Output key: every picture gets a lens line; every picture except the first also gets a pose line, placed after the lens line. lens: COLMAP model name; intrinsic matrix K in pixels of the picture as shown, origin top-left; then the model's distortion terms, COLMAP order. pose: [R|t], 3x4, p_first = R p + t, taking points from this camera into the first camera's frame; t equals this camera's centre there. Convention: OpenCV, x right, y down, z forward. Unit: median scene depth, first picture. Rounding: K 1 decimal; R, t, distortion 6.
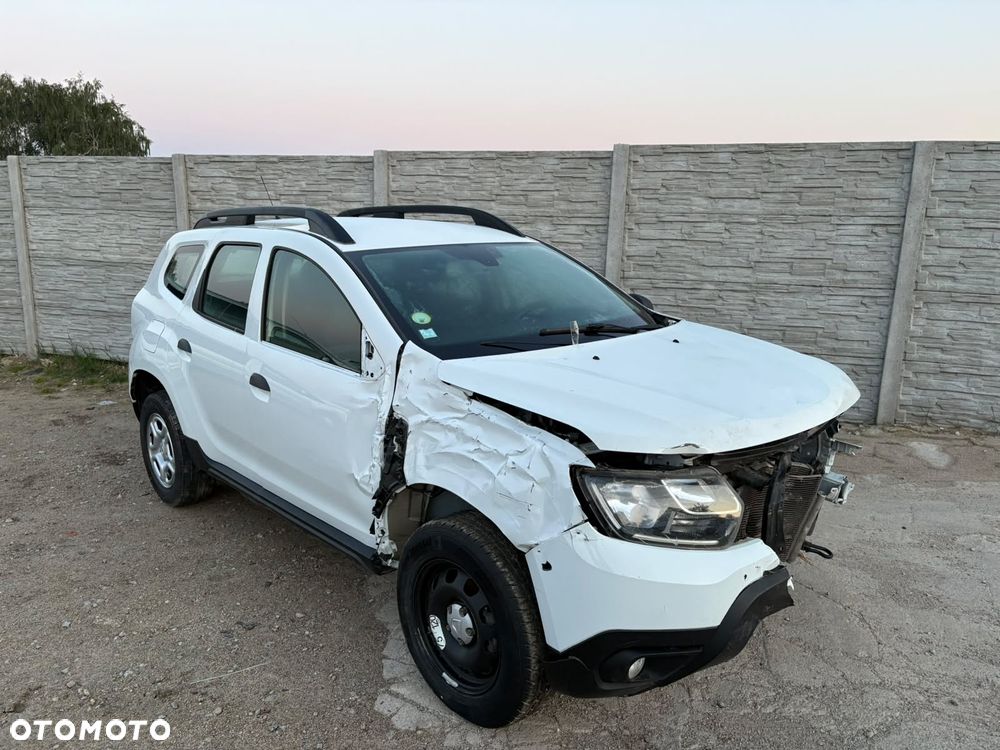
lens RADIAL K [[756.6, 0, 495.3], [0, 756.6, 375.8], [0, 0, 1]] dist [0.062367, -0.068939]
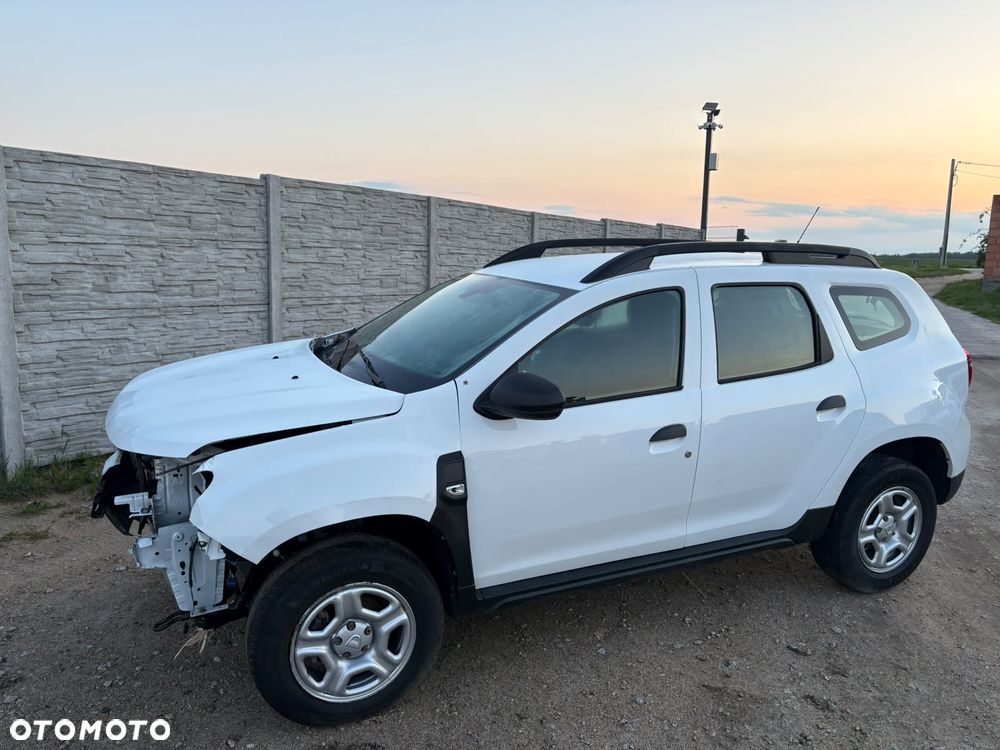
lens RADIAL K [[756.6, 0, 502.1], [0, 756.6, 377.9], [0, 0, 1]] dist [0.062367, -0.068939]
pose [[0.267054, -0.162903, 0.949813, -0.869458], [0.182441, 0.976332, 0.116155, -0.097868], [-0.946255, 0.142265, 0.290453, 0.456374]]
